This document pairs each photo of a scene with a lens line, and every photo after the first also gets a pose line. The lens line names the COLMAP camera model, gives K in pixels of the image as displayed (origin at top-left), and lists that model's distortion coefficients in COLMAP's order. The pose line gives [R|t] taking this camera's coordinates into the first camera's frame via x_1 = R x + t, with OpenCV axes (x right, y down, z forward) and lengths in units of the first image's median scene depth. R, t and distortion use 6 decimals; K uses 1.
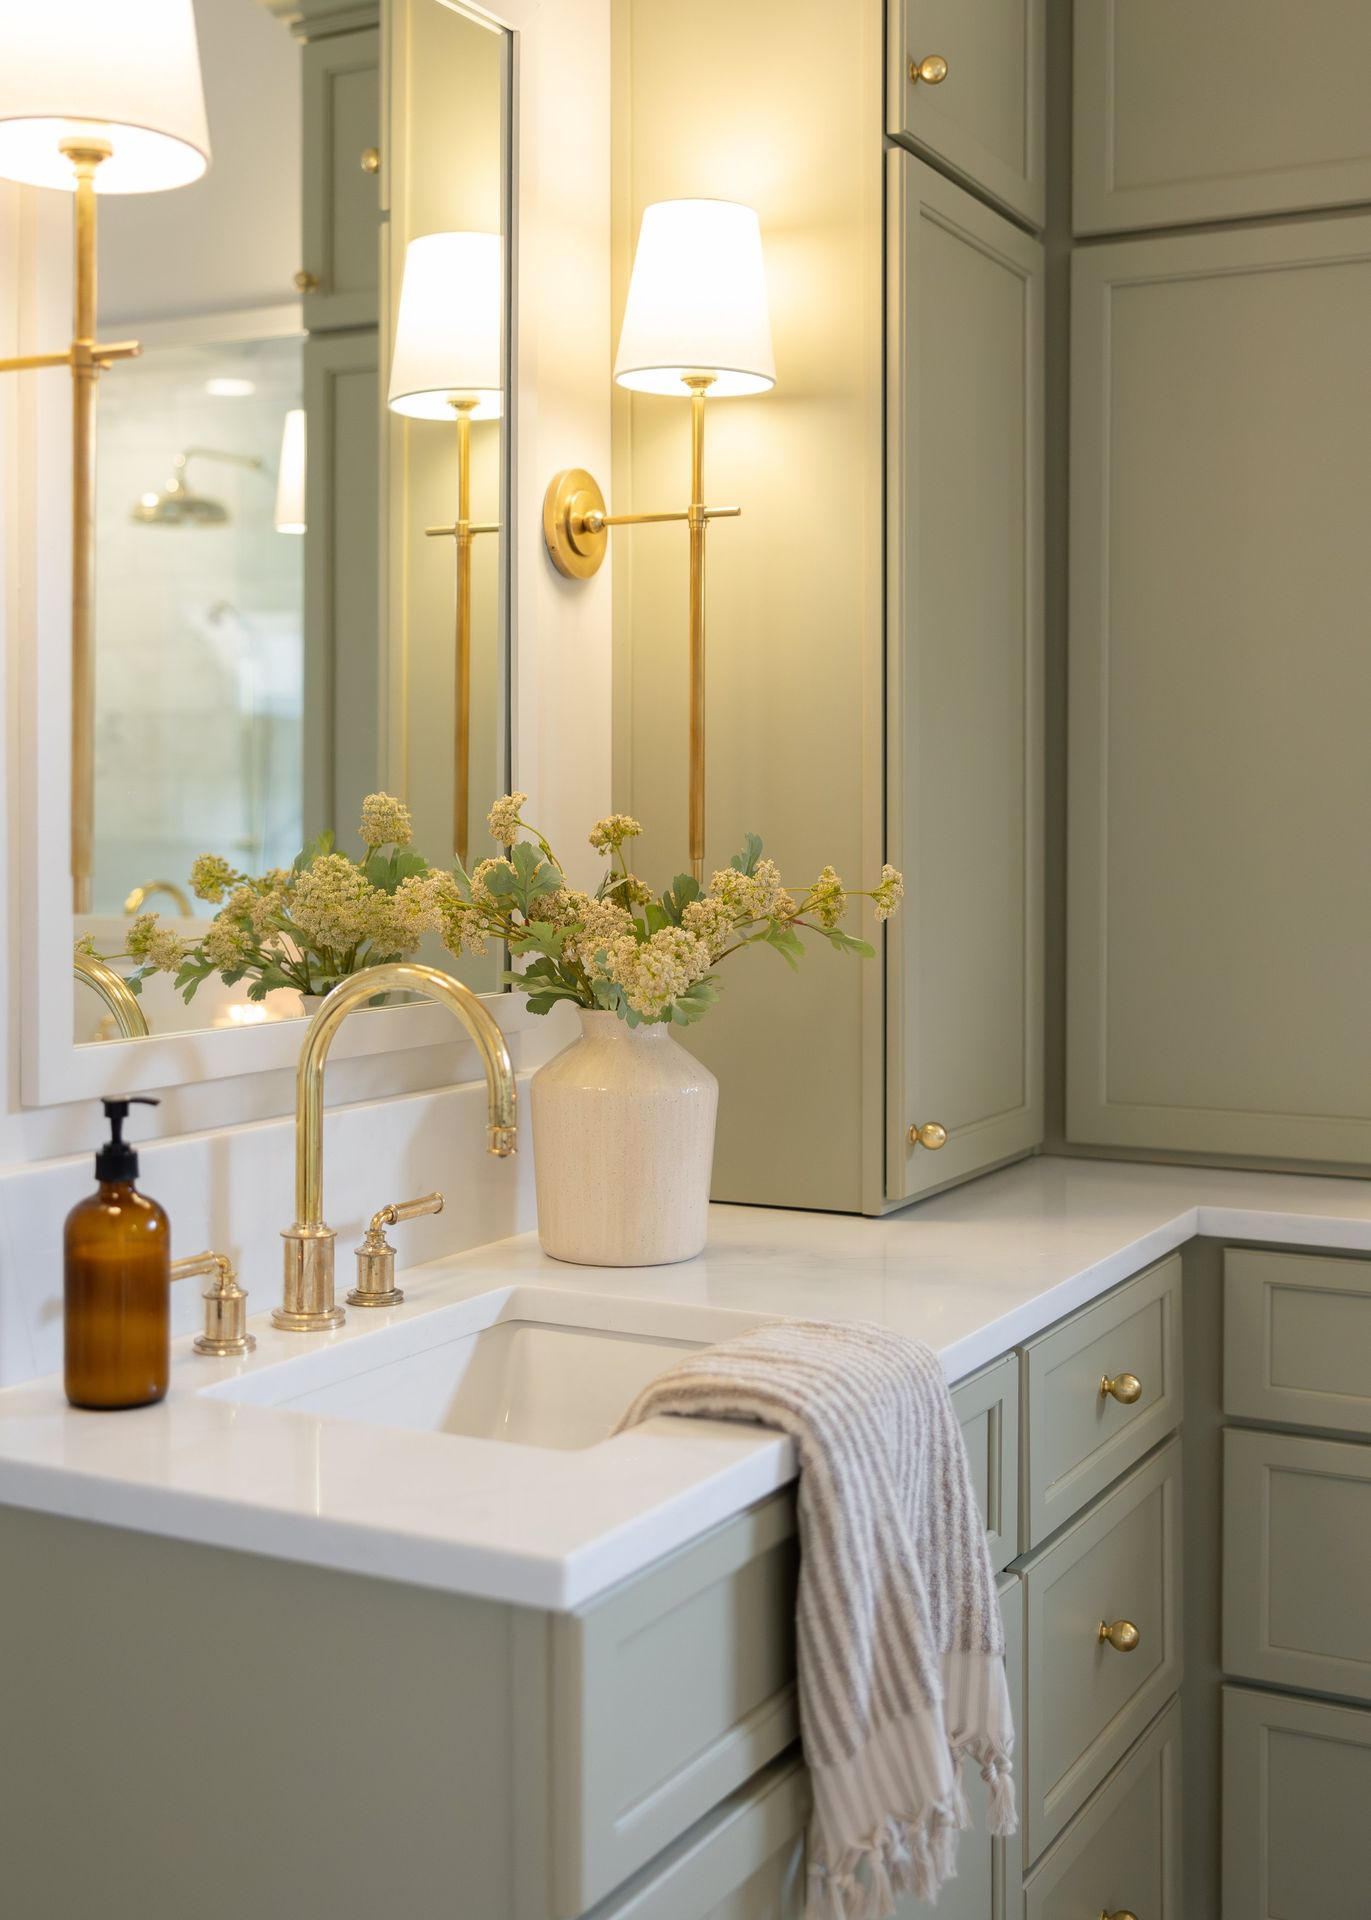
lens RADIAL K [[2201.0, 0, 685.5], [0, 2201.0, 960.0], [0, 0, 1]] dist [0.006127, -0.003348]
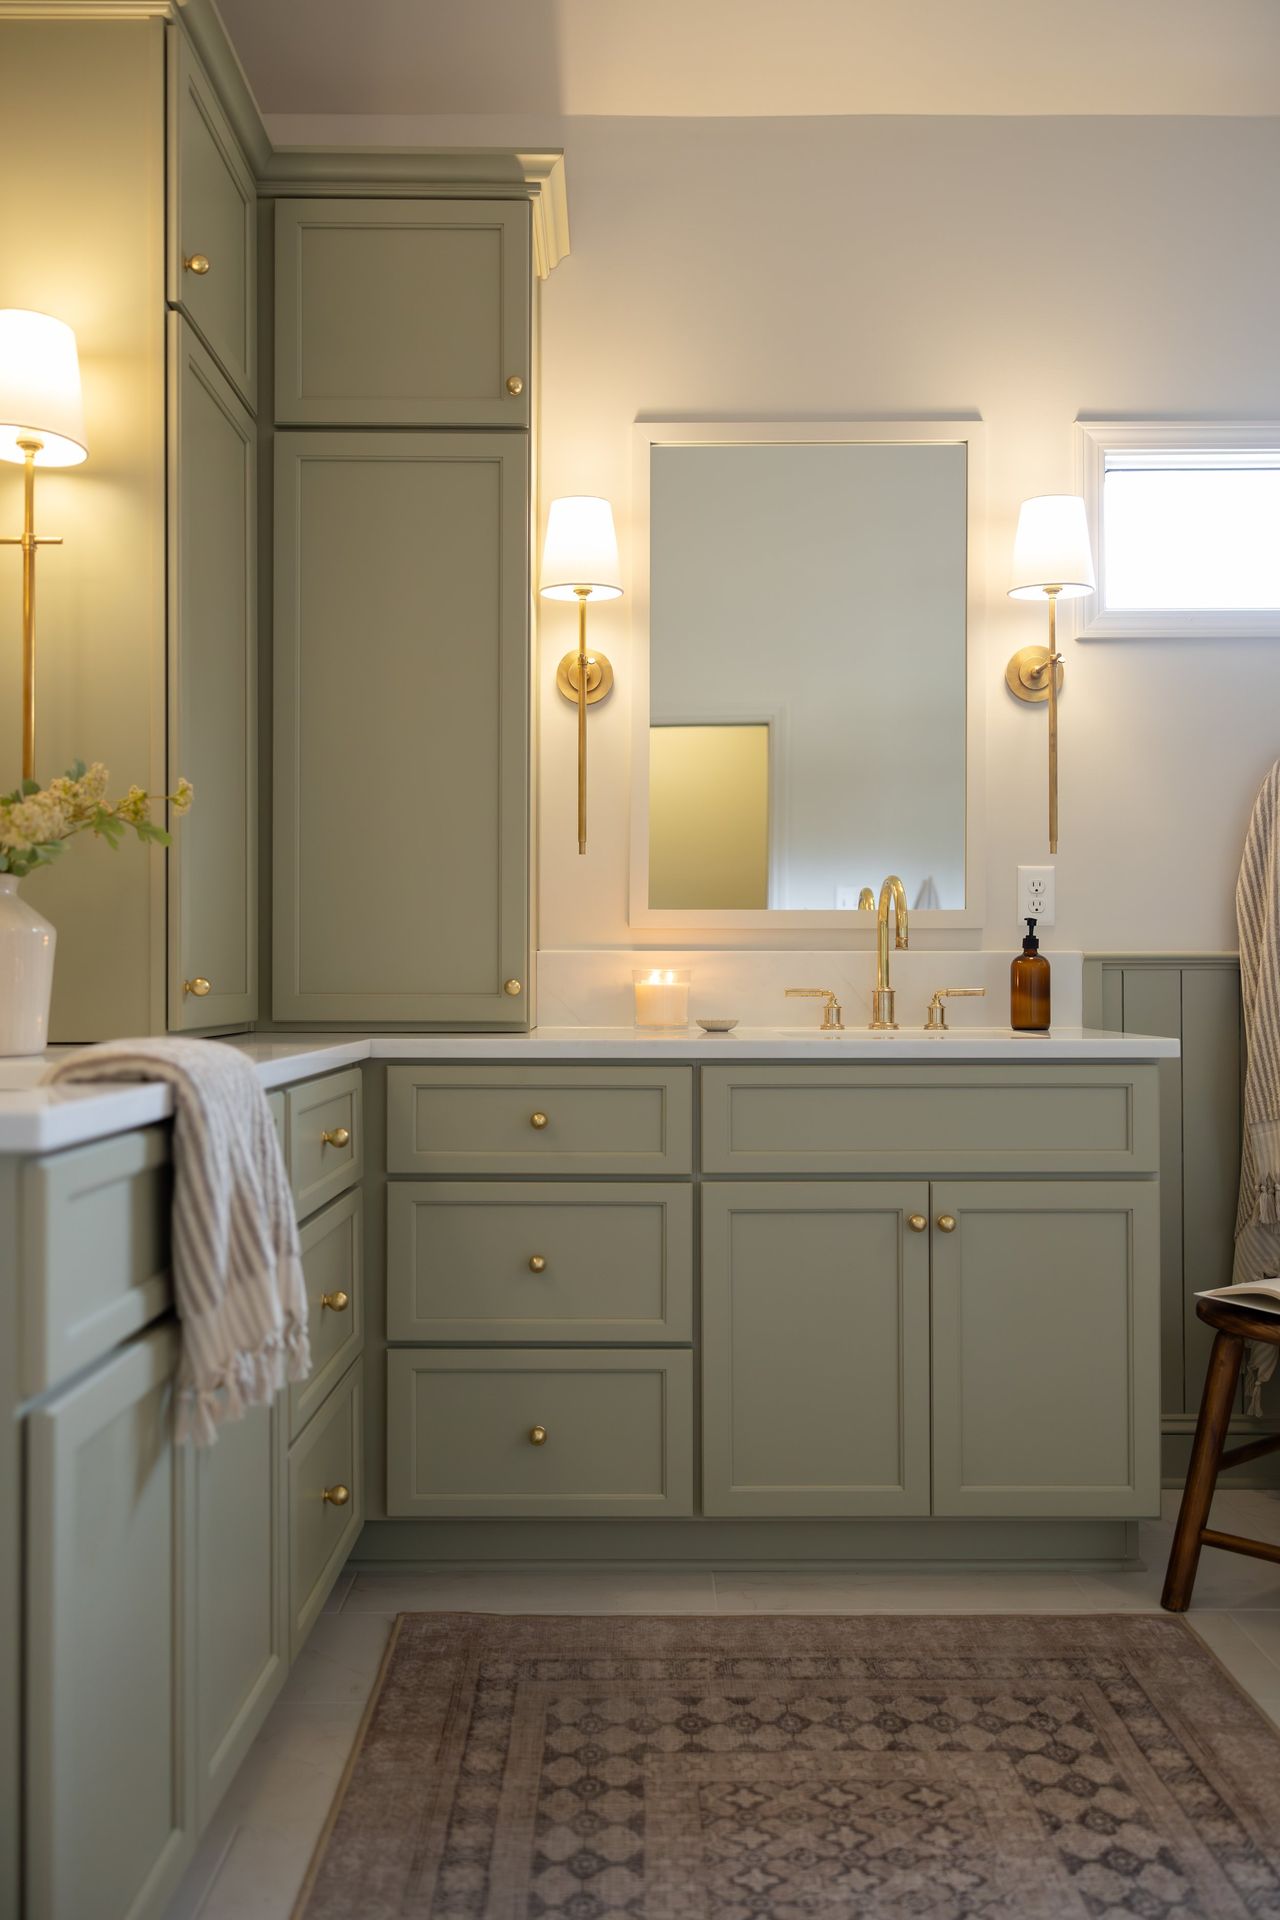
lens RADIAL K [[1396.8, 0, 640.0], [0, 1396.8, 960.0], [0, 0, 1]] dist [0.002631, 0.000492]
pose [[0.892398, -0.005978, 0.451209, -0.077861], [0.017284, 0.999631, -0.020941, 0.140458], [-0.450917, 0.026486, 0.892173, 0.044196]]
